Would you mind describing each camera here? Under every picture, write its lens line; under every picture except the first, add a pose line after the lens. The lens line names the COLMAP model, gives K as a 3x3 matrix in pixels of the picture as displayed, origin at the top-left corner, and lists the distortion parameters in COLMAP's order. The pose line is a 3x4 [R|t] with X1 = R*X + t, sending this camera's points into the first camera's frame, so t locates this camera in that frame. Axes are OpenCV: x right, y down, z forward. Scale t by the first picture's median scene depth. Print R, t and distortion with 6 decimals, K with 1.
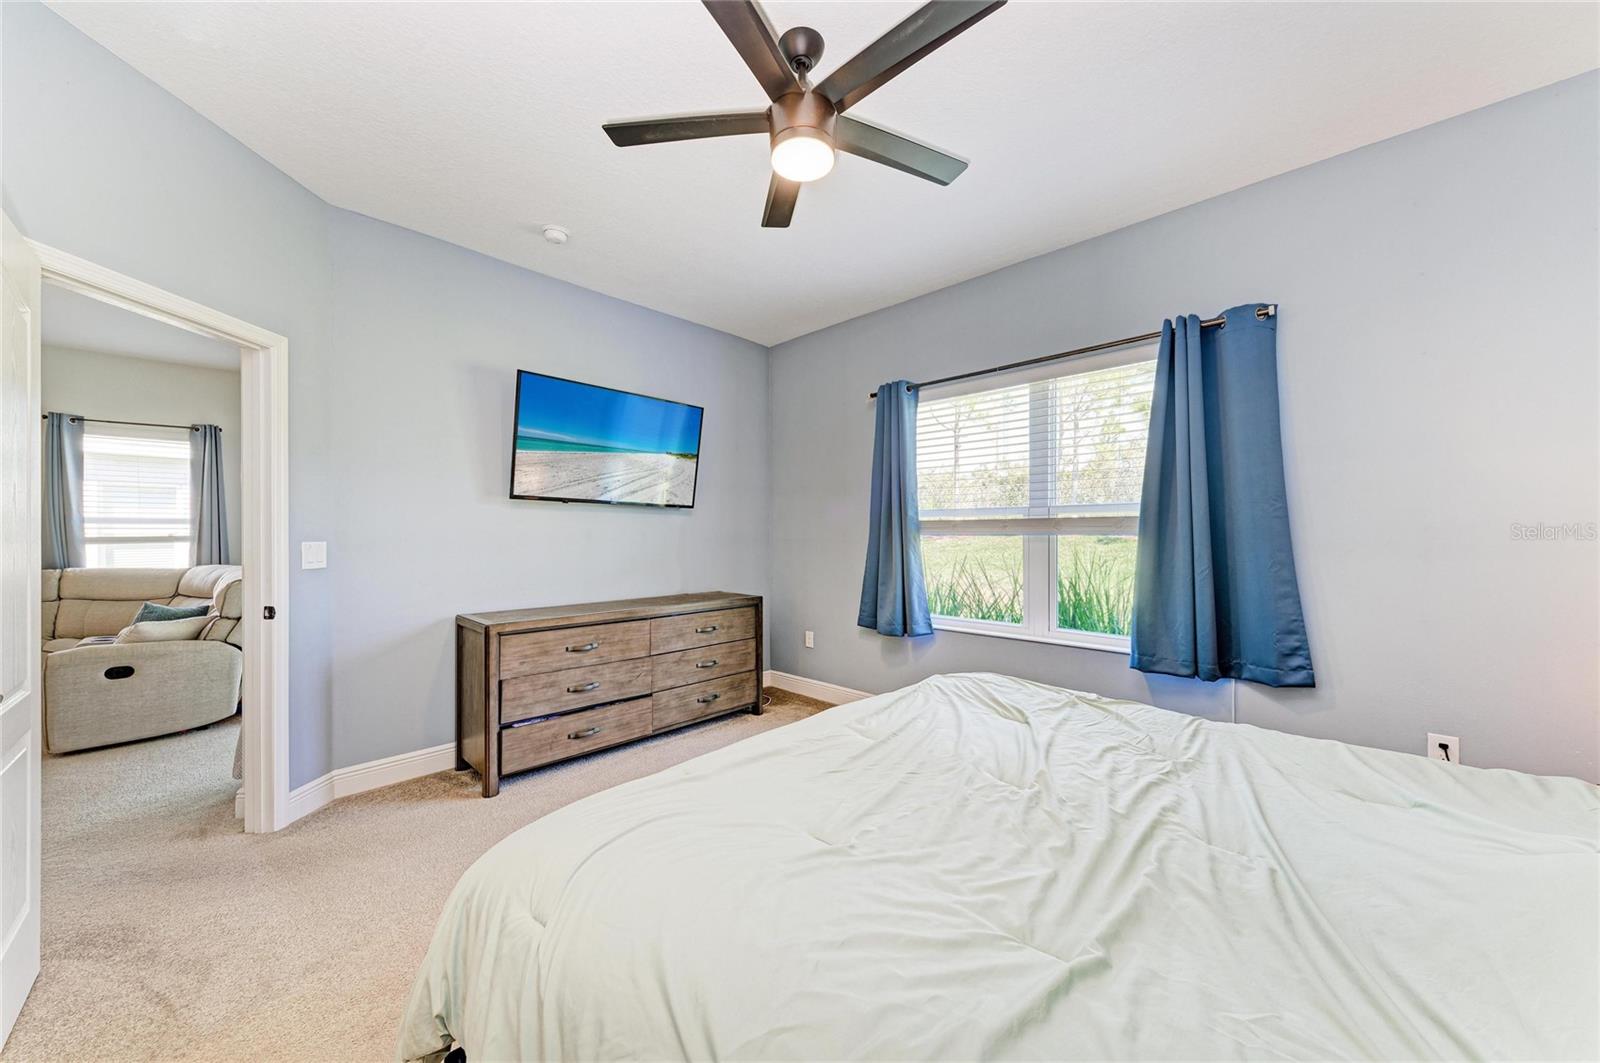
lens RADIAL K [[575.3, 0, 800.5], [0, 575.3, 534.4], [0, 0, 1]] dist [0.008238, -0.000314]
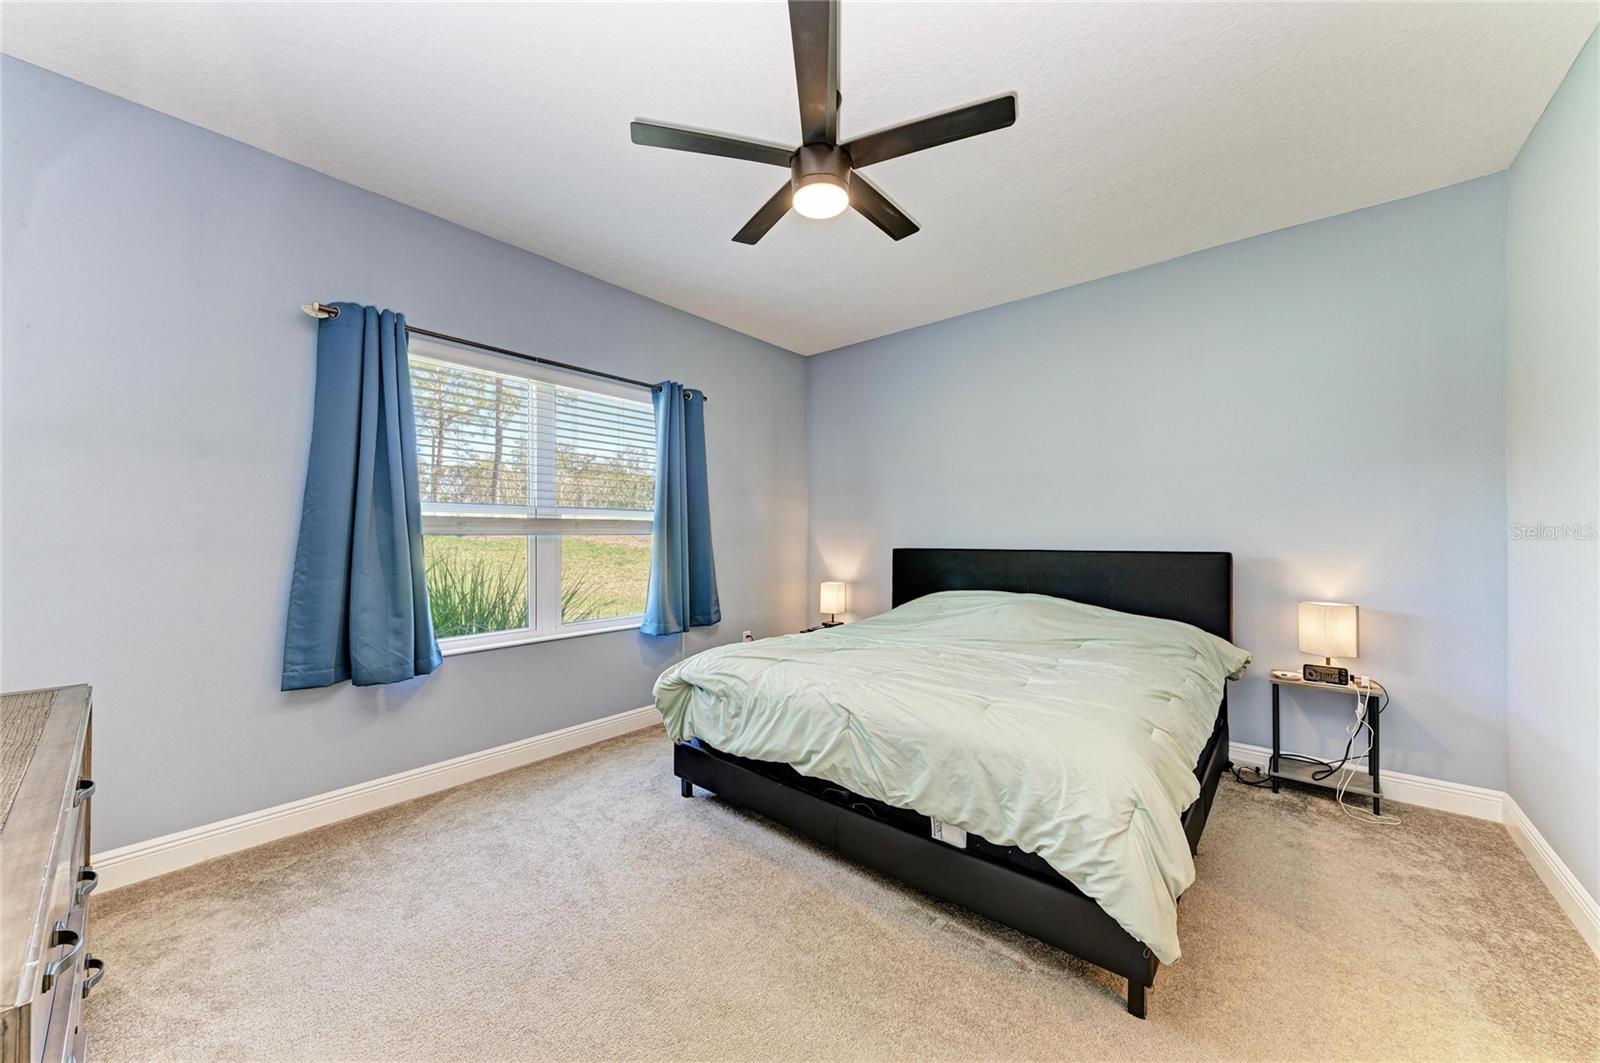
lens RADIAL K [[571.1, 0, 798.0], [0, 571.1, 536.8], [0, 0, 1]] dist [0.009173, -0.000267]
pose [[-0.067153, 0.000680, 0.997742, -0.624530], [0.003652, 0.999993, -0.000436, 0.007105], [-0.997736, 0.003614, -0.067155, 0.630569]]
